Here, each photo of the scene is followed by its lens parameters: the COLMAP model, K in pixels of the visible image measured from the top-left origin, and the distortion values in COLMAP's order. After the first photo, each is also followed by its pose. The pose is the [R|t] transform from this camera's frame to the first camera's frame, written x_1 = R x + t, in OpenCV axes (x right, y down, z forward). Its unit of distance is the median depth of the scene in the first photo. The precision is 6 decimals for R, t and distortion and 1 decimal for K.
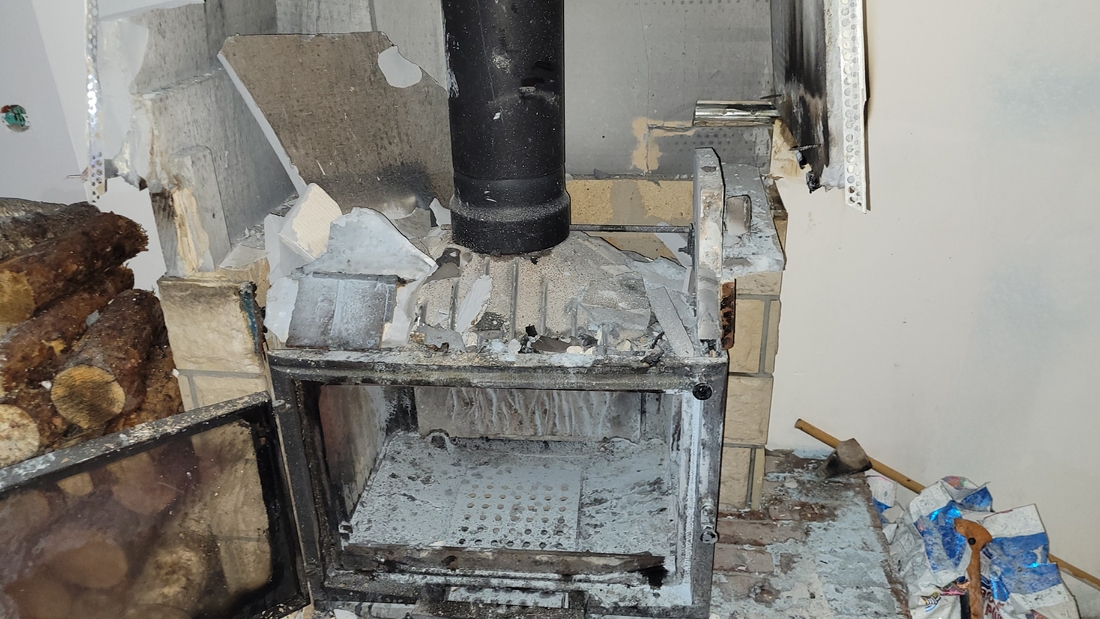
lens RADIAL K [[830.0, 0, 545.9], [0, 830.0, 302.2], [0, 0, 1]] dist [0.010433, 0.004084]
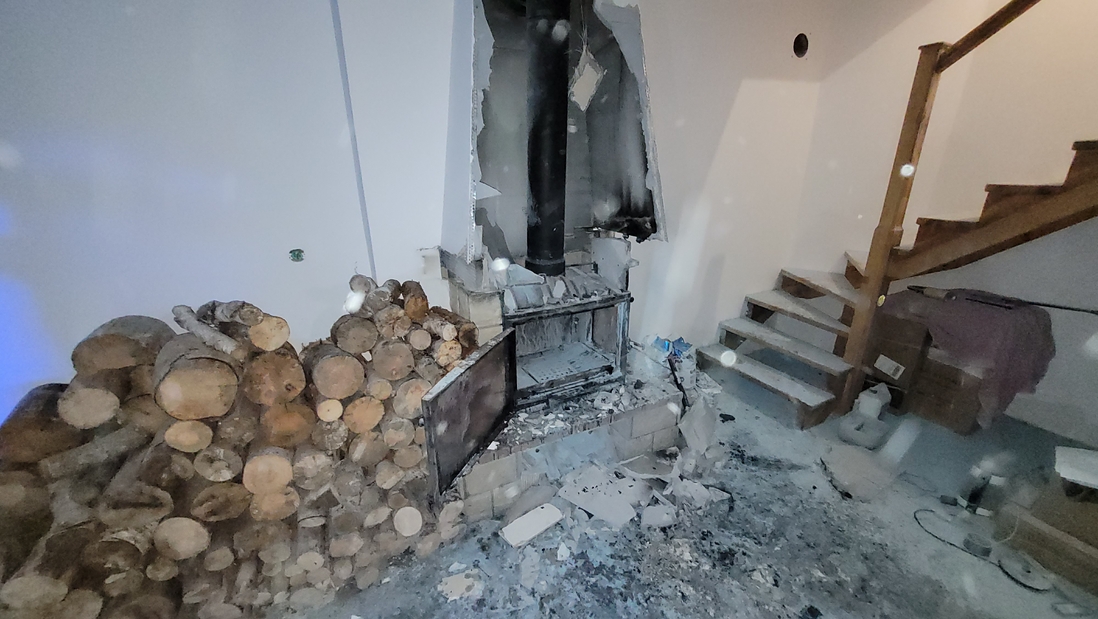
lens RADIAL K [[422.9, 0, 547.9], [0, 422.9, 312.7], [0, 0, 1]] dist [0.002703, 0.000010]
pose [[0.830928, -0.159651, 0.532983, -0.950457], [0.216232, 0.975306, -0.044964, 0.145041], [-0.512643, 0.152610, 0.844930, -0.287893]]
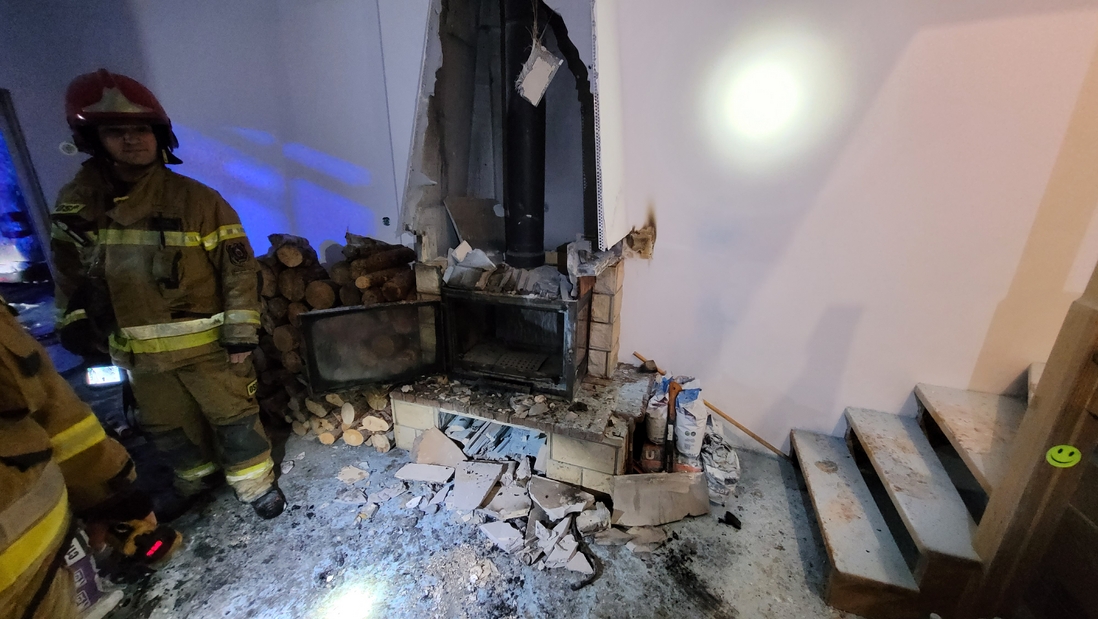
lens RADIAL K [[422.9, 0, 545.2], [0, 422.9, 310.7], [0, 0, 1]] dist [0.002703, 0.000010]
pose [[0.976849, 0.108634, -0.184297, 0.366560], [-0.127464, 0.987419, -0.093578, 0.245380], [0.171813, 0.114903, 0.978406, -0.540303]]
